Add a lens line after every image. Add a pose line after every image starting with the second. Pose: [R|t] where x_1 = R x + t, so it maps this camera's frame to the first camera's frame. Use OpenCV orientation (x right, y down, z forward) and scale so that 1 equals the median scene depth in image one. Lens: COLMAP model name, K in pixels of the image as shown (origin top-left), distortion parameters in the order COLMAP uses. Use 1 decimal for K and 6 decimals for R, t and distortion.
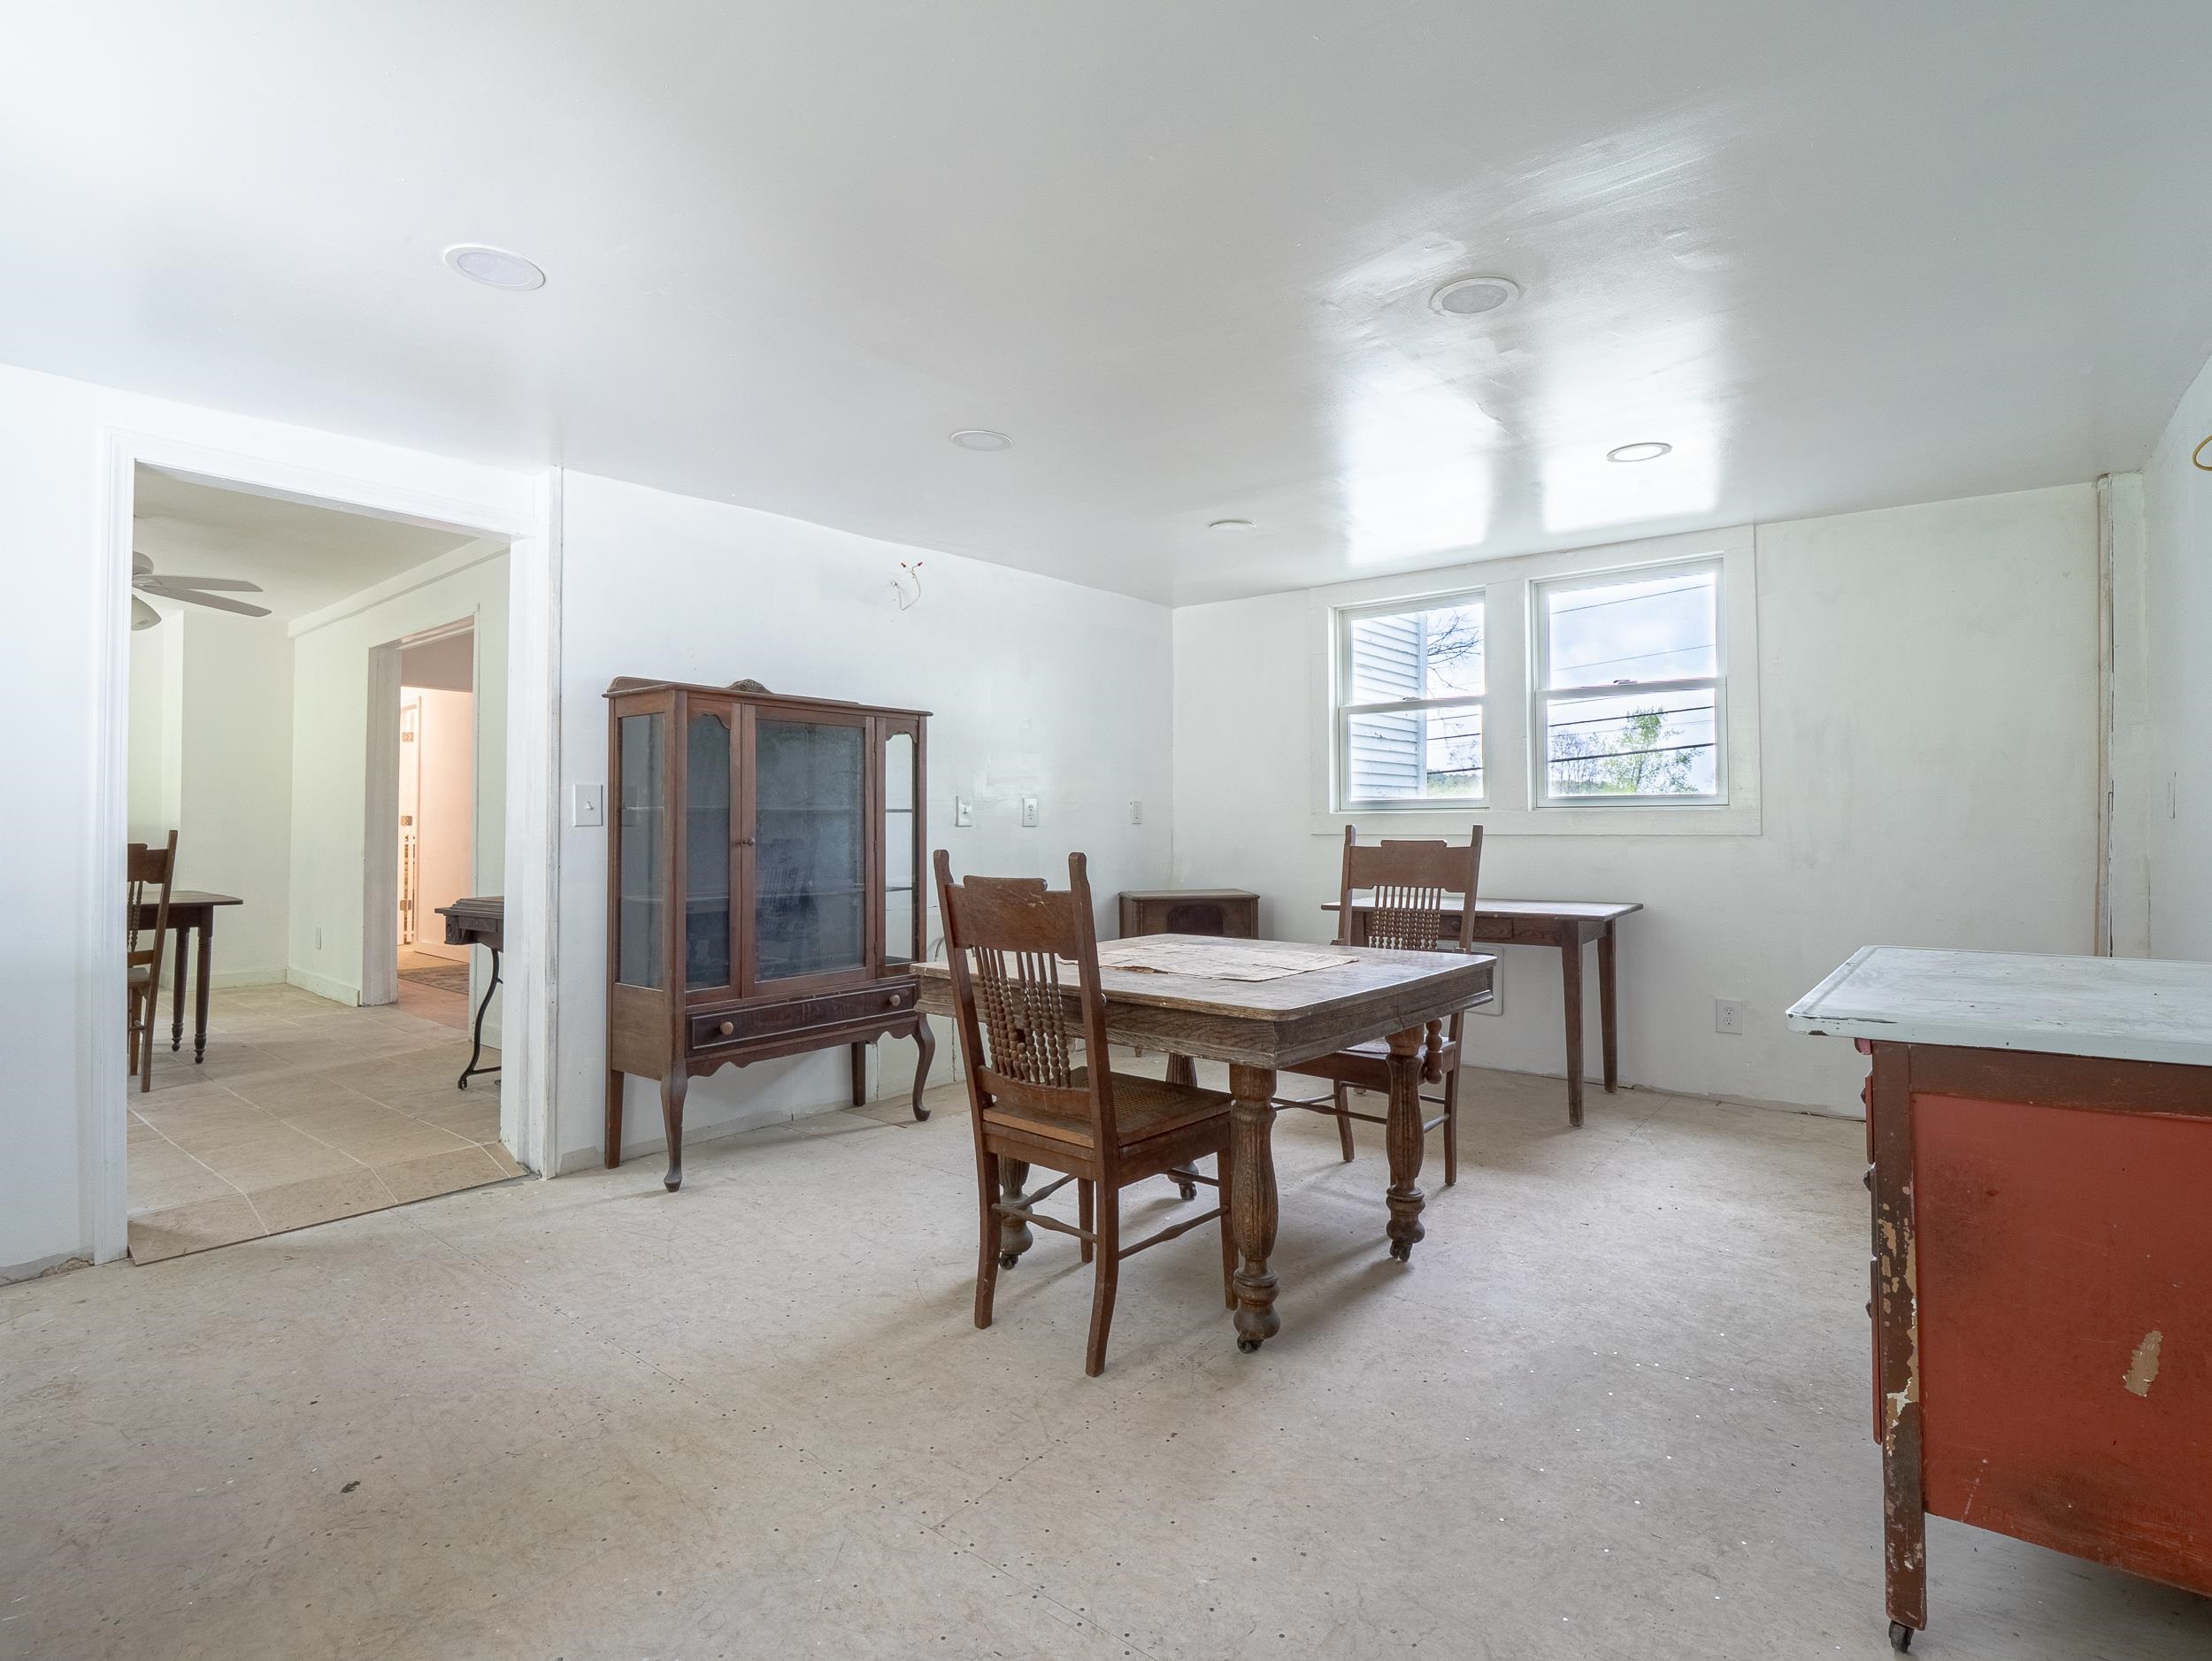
lens RADIAL K [[1093.0, 0, 1108.4], [0, 1093.0, 802.2], [0, 0, 1]] dist [-0.012955, -0.001335]
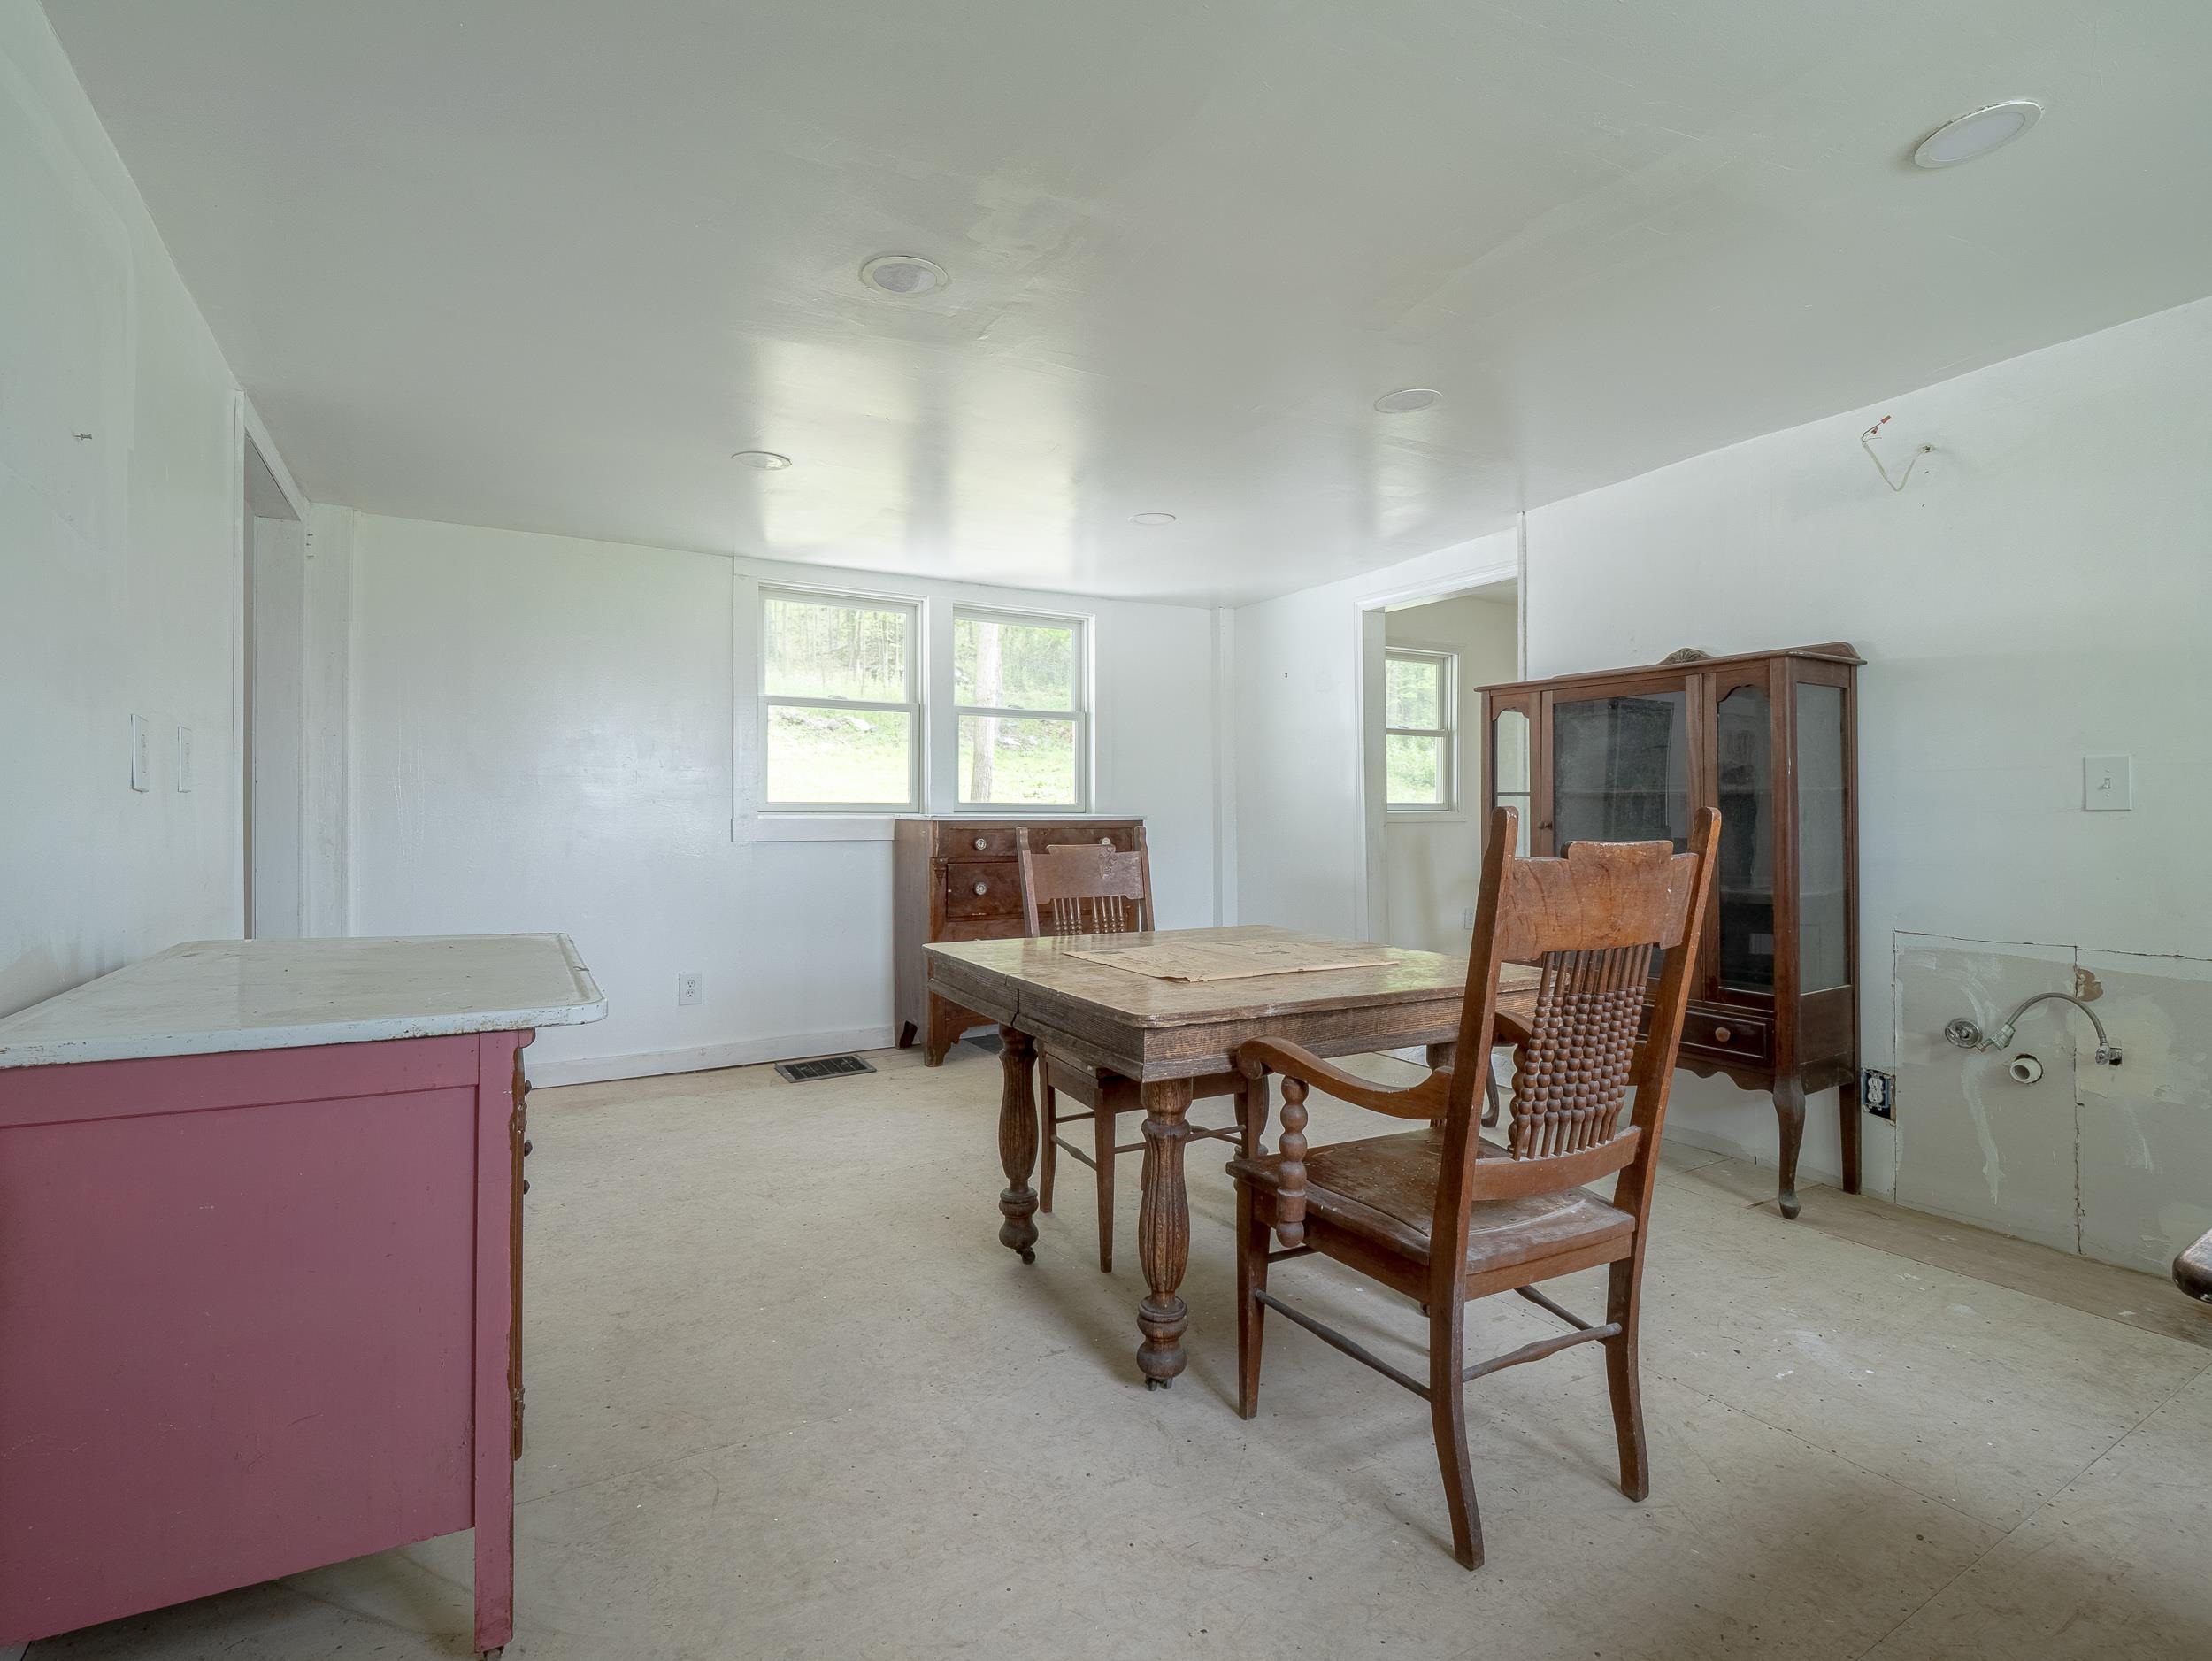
lens RADIAL K [[1093.0, 0, 1108.4], [0, 1093.0, 802.2], [0, 0, 1]] dist [-0.012955, -0.001335]
pose [[-0.350701, -0.007358, -0.936459, 0.737623], [0.015447, 0.999788, -0.013641, 0.021485], [0.936360, -0.019249, -0.350512, 0.930758]]
